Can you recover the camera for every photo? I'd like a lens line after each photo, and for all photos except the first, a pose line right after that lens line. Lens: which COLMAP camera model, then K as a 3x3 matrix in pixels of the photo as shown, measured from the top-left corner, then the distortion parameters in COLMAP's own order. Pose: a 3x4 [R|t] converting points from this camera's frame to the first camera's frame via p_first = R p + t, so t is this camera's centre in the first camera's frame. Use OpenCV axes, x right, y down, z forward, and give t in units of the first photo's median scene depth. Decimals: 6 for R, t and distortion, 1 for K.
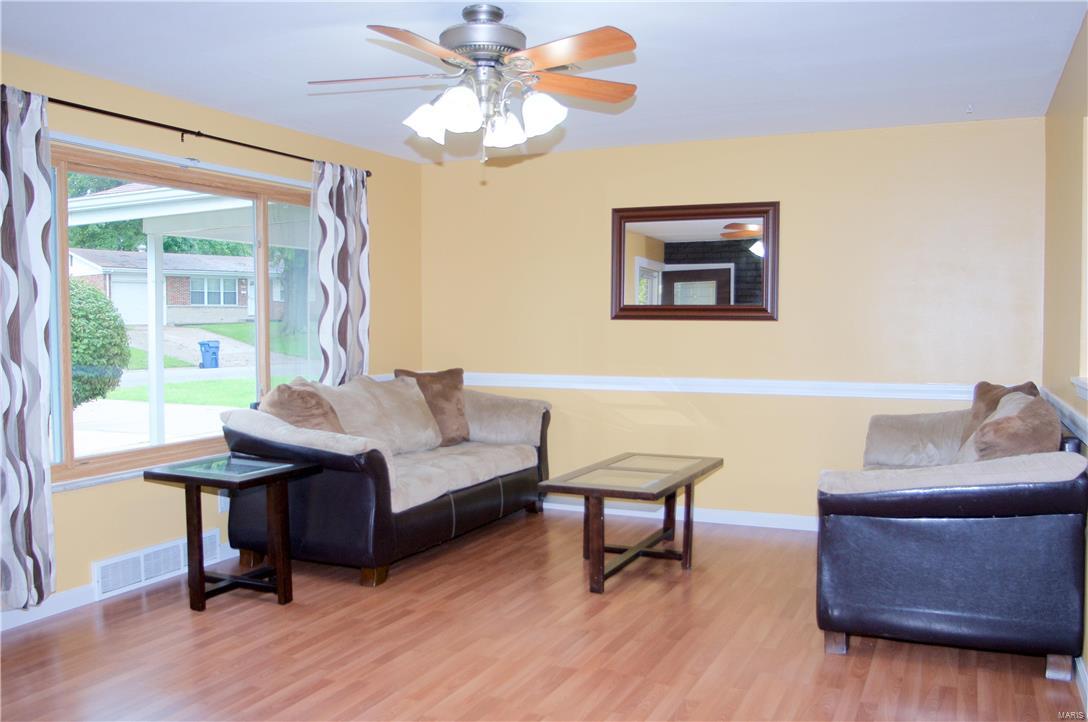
lens RADIAL K [[903.4, 0, 544.0], [0, 903.4, 361.0], [0, 0, 1]] dist [-0.074480, 0.000230]
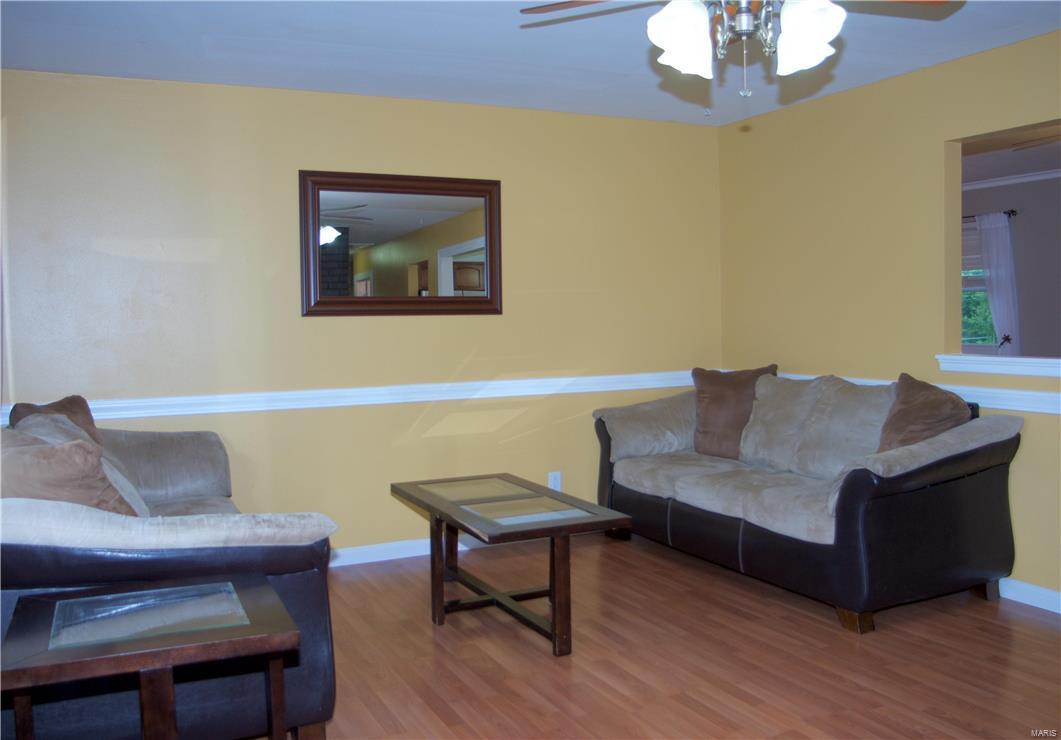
lens RADIAL K [[946.7, 0, 530.5], [0, 946.7, 370.0], [0, 0, 1]] dist [-0.093892, 0.008641]
pose [[0.637807, -0.053626, 0.768327, -0.498149], [0.052605, 0.998277, 0.026007, -0.013862], [-0.768398, 0.023830, 0.639529, 0.419640]]
